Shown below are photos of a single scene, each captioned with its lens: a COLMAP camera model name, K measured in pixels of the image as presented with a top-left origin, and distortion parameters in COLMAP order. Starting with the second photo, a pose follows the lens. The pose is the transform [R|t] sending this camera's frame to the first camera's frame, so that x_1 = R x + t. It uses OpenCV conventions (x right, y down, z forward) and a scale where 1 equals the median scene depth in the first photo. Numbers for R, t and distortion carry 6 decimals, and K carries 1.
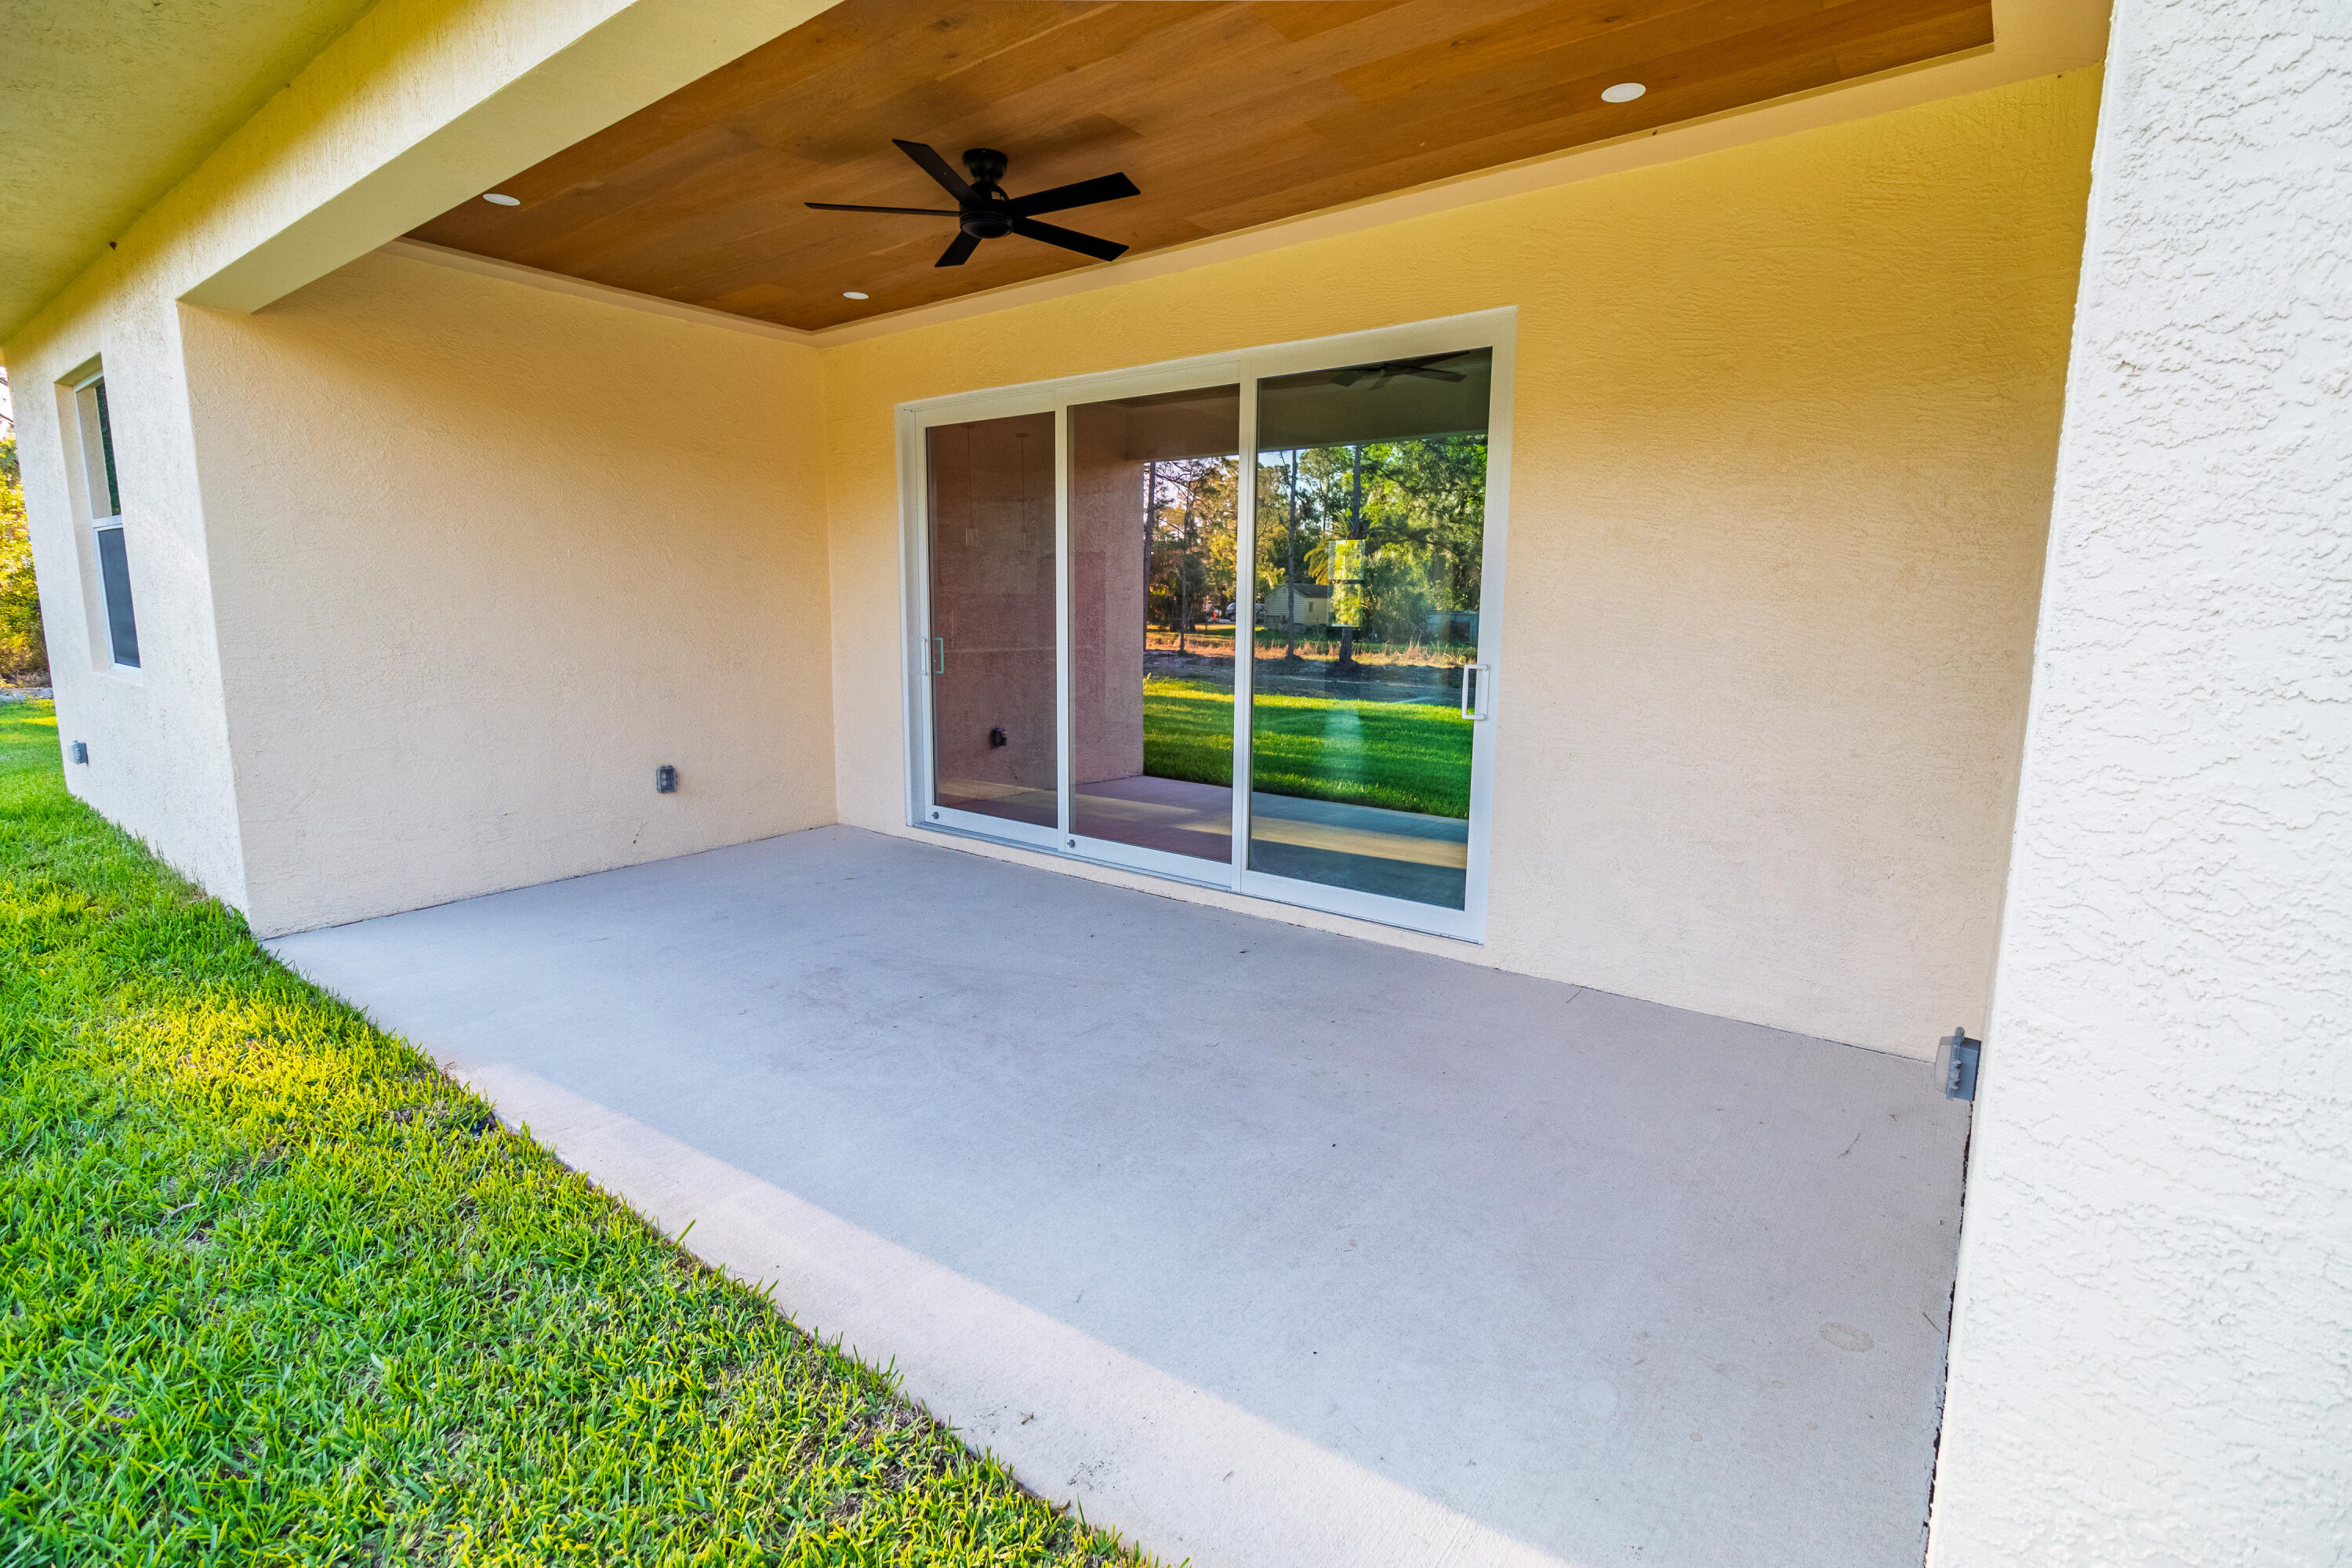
lens RADIAL K [[1094.0, 0, 1183.2], [0, 1094.0, 774.5], [0, 0, 1]] dist [-0.002555, -0.000098]
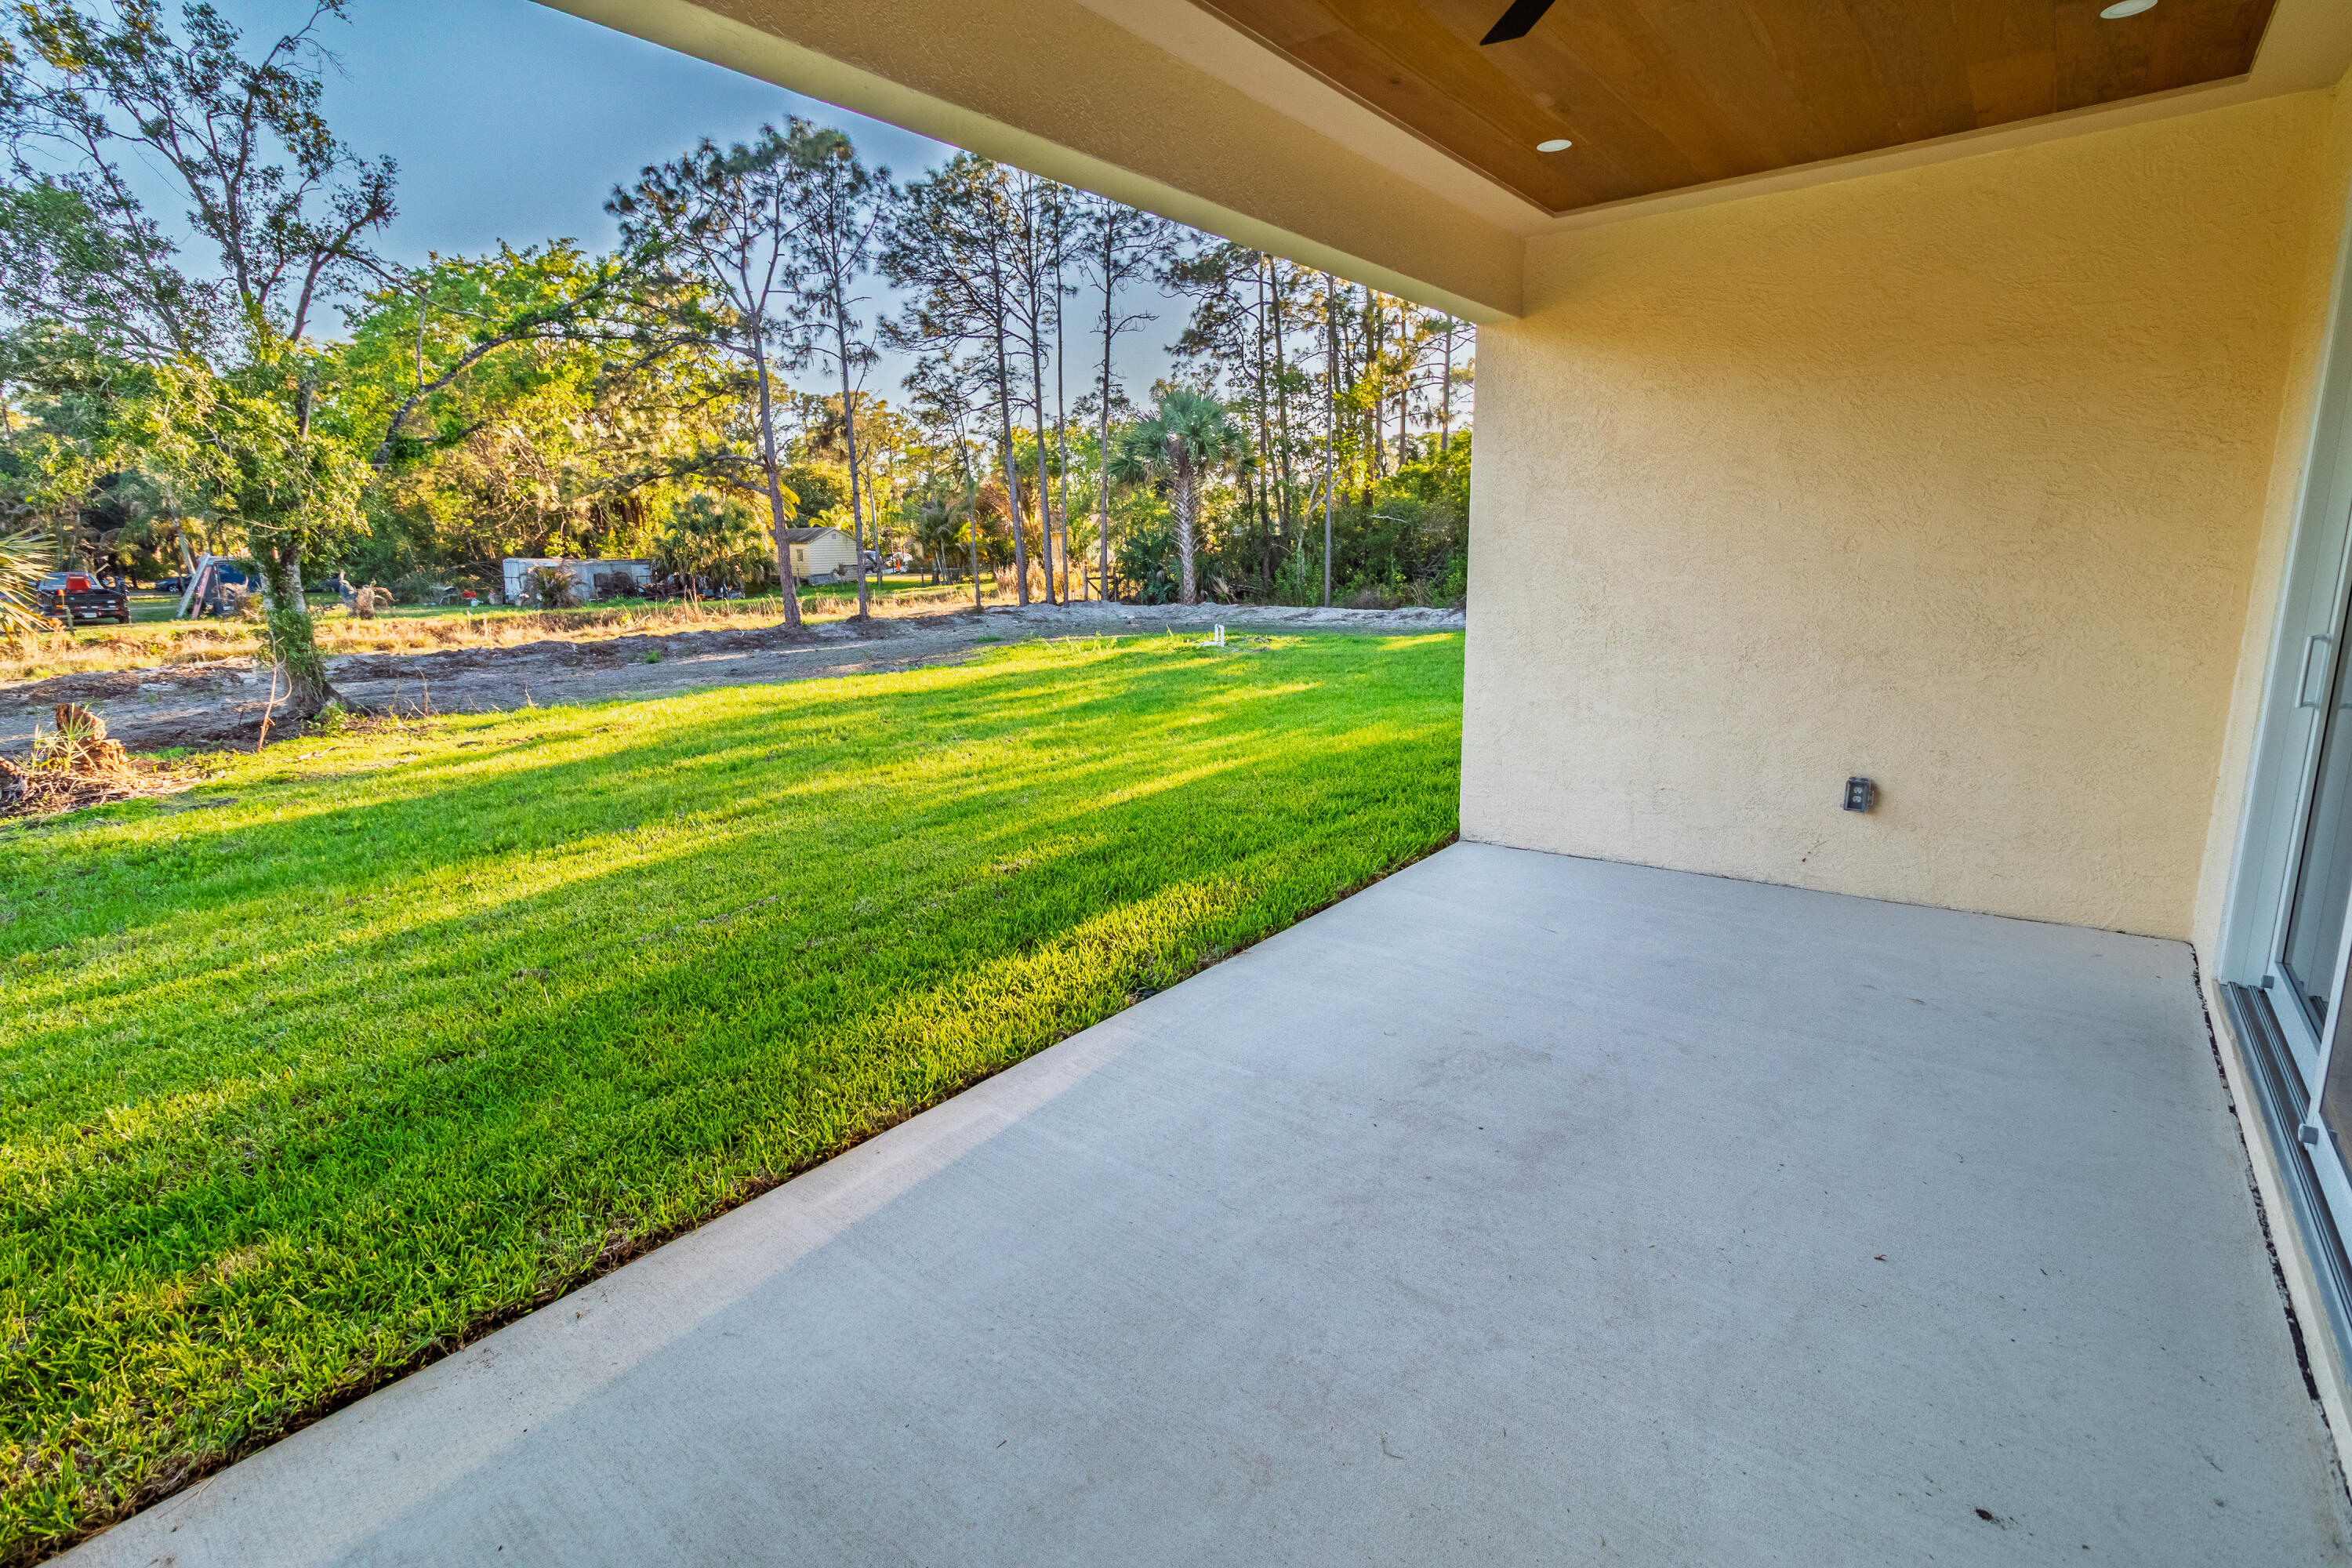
lens RADIAL K [[1094.0, 0, 1183.2], [0, 1094.0, 774.5], [0, 0, 1]] dist [-0.002555, -0.000098]
pose [[-0.022211, 0.193290, -0.980890, 0.430159], [-0.138532, 0.971073, 0.194492, -0.137731], [0.990109, 0.140204, 0.005208, 0.767314]]
